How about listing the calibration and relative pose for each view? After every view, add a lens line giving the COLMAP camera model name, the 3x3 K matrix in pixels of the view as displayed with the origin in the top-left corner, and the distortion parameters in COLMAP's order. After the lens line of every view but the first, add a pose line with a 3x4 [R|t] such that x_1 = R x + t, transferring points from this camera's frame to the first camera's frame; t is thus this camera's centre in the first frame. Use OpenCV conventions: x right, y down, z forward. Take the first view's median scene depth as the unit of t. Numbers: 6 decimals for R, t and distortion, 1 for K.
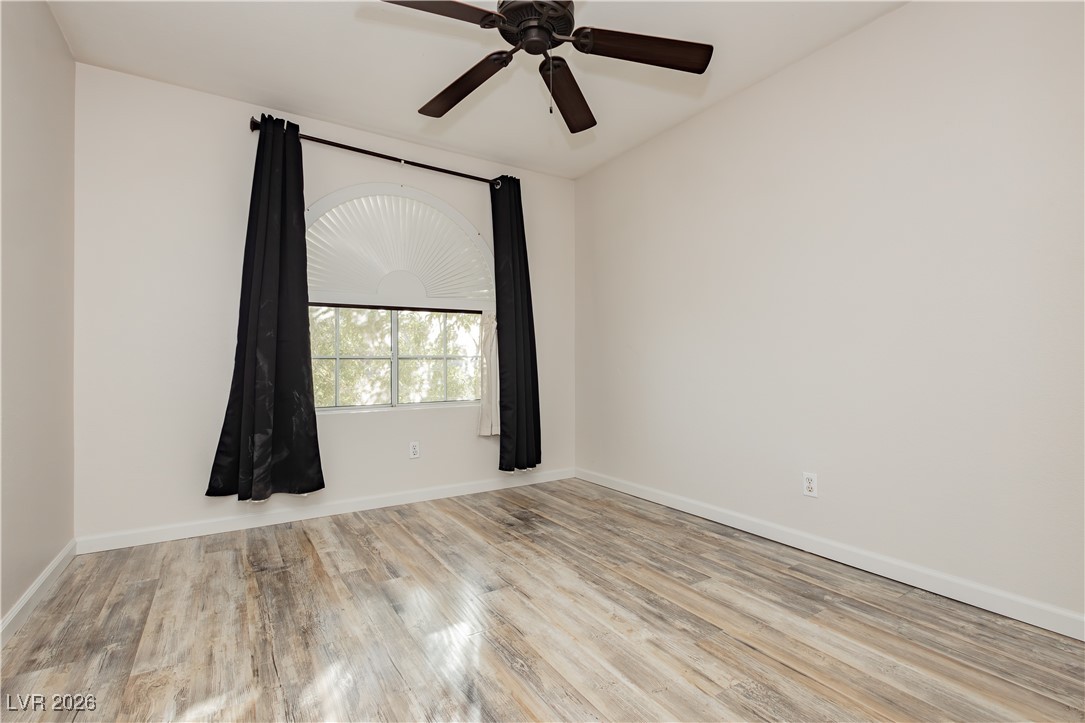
lens RADIAL K [[497.0, 0, 541.5], [0, 497.0, 360.2], [0, 0, 1]] dist [0.009572, -0.004421]
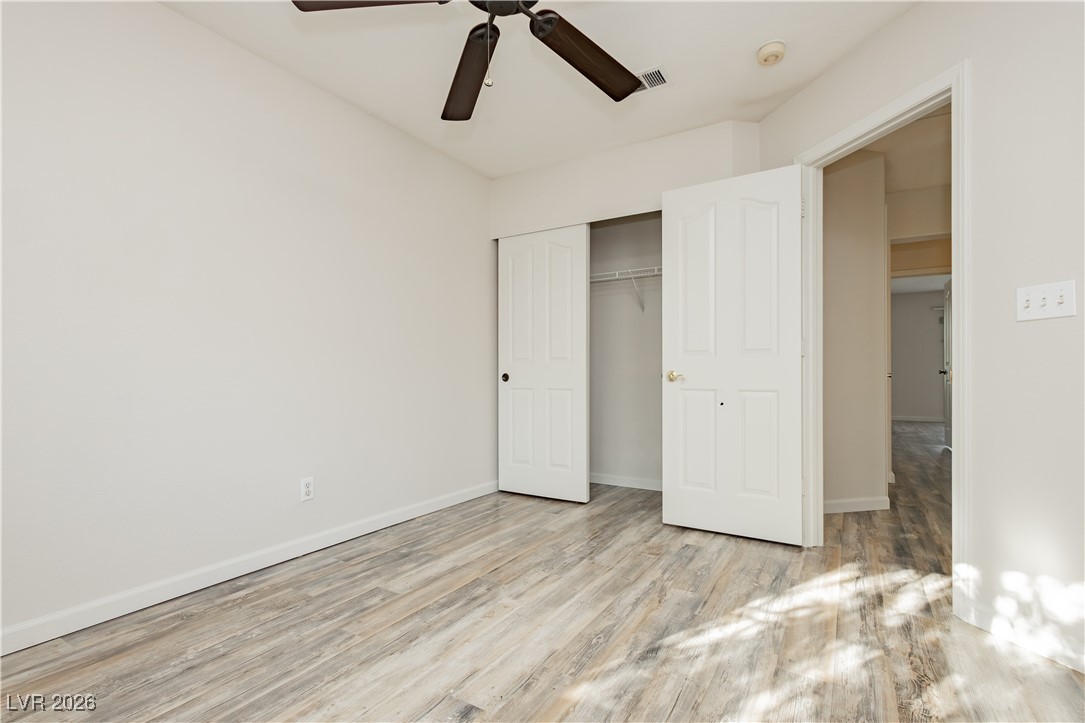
lens RADIAL K [[497.0, 0, 541.5], [0, 497.0, 360.2], [0, 0, 1]] dist [0.009572, -0.004421]
pose [[-0.431089, 0.028069, 0.901873, -0.745548], [0.001348, 0.999535, -0.030465, 0.008625], [-0.902308, -0.011918, -0.430926, 1.173033]]
